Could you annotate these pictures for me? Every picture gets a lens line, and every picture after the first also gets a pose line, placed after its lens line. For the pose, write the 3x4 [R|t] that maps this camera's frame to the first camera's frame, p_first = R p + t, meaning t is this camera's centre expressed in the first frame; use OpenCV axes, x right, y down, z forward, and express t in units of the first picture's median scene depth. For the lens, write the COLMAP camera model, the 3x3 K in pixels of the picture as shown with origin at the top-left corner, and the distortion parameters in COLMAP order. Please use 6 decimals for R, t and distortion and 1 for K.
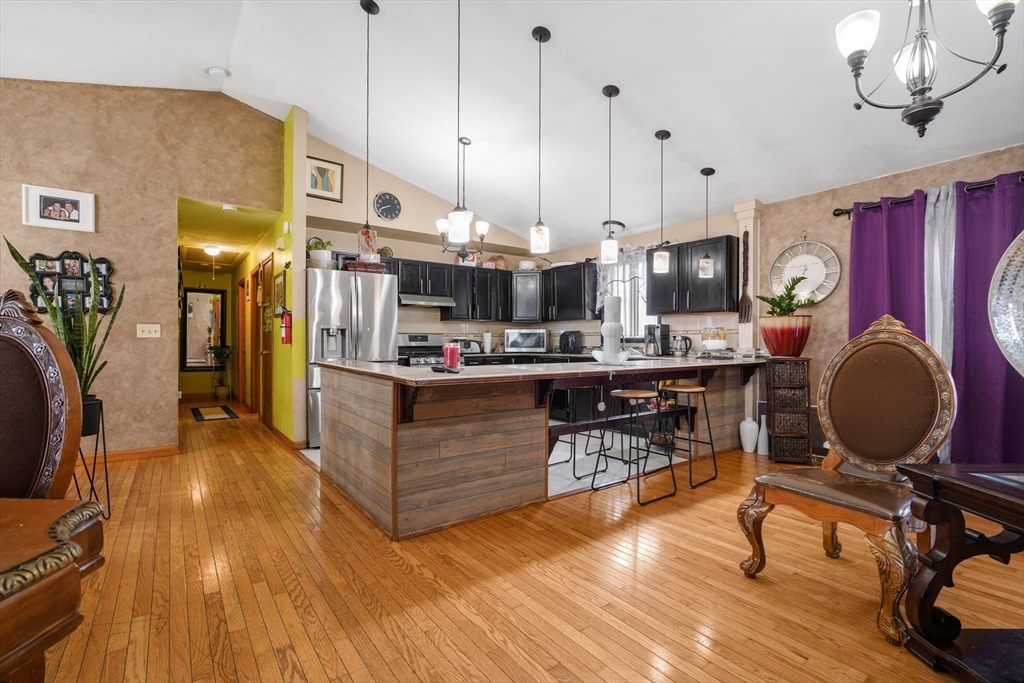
lens RADIAL K [[463.5, 0, 518.4], [0, 463.5, 347.1], [0, 0, 1]] dist [-0.012129, 0.004737]
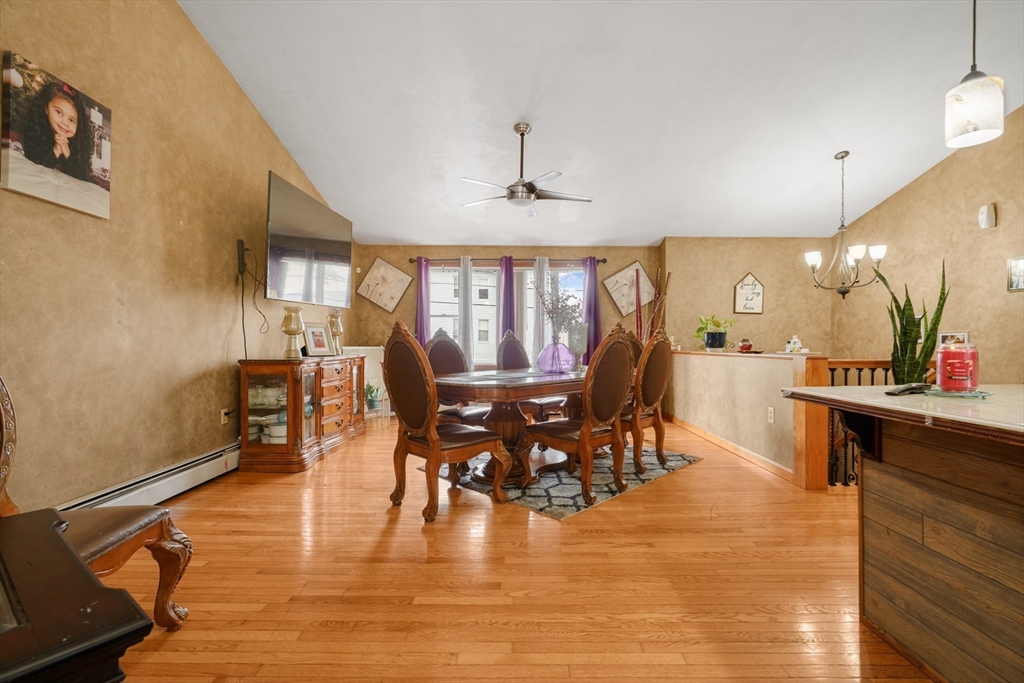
lens RADIAL K [[463.5, 0, 517.0], [0, 463.5, 337.6], [0, 0, 1]] dist [-0.012129, 0.004737]
pose [[-0.596513, -0.011508, -0.802521, 0.360480], [-0.011492, 0.999917, -0.005796, -0.004526], [0.802521, 0.005765, -0.596595, 0.570324]]
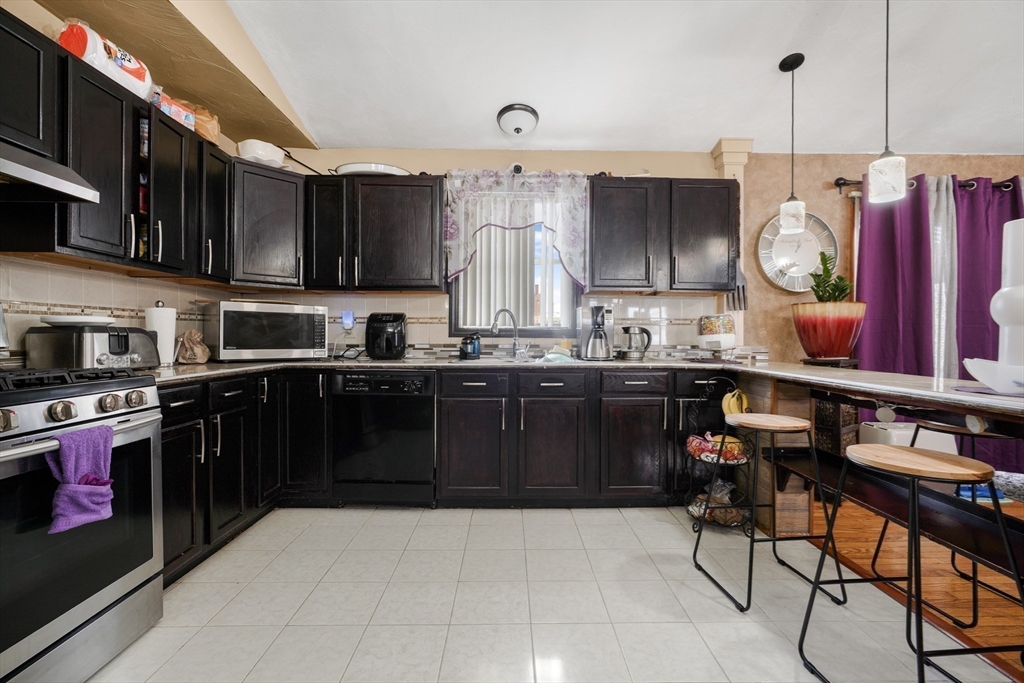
lens RADIAL K [[463.5, 0, 516.7], [0, 463.5, 341.0], [0, 0, 1]] dist [-0.012129, 0.004737]
pose [[0.587551, -0.002389, 0.809184, -0.312512], [0.004663, 0.999989, -0.000433, -0.007558], [-0.809174, 0.004028, 0.587555, 0.947764]]
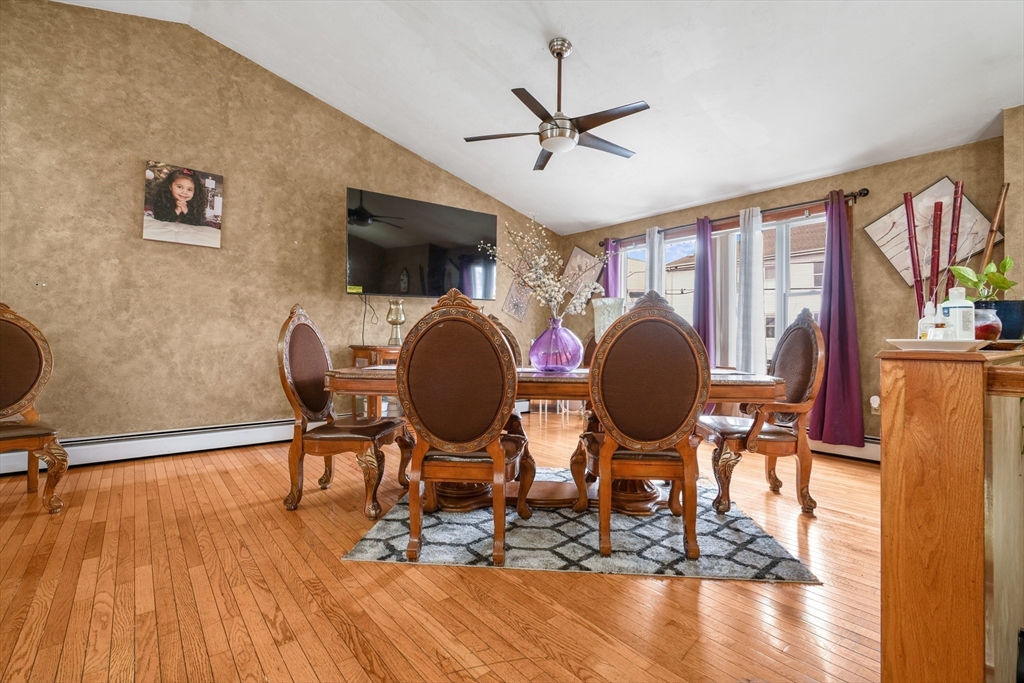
lens RADIAL K [[463.5, 0, 517.6], [0, 463.5, 328.1], [0, 0, 1]] dist [-0.012129, 0.004737]
pose [[-0.998629, -0.013990, -0.050444, -0.340244], [-0.013141, 0.999767, -0.017122, 0.011472], [0.050672, -0.016436, -0.998580, 0.724974]]
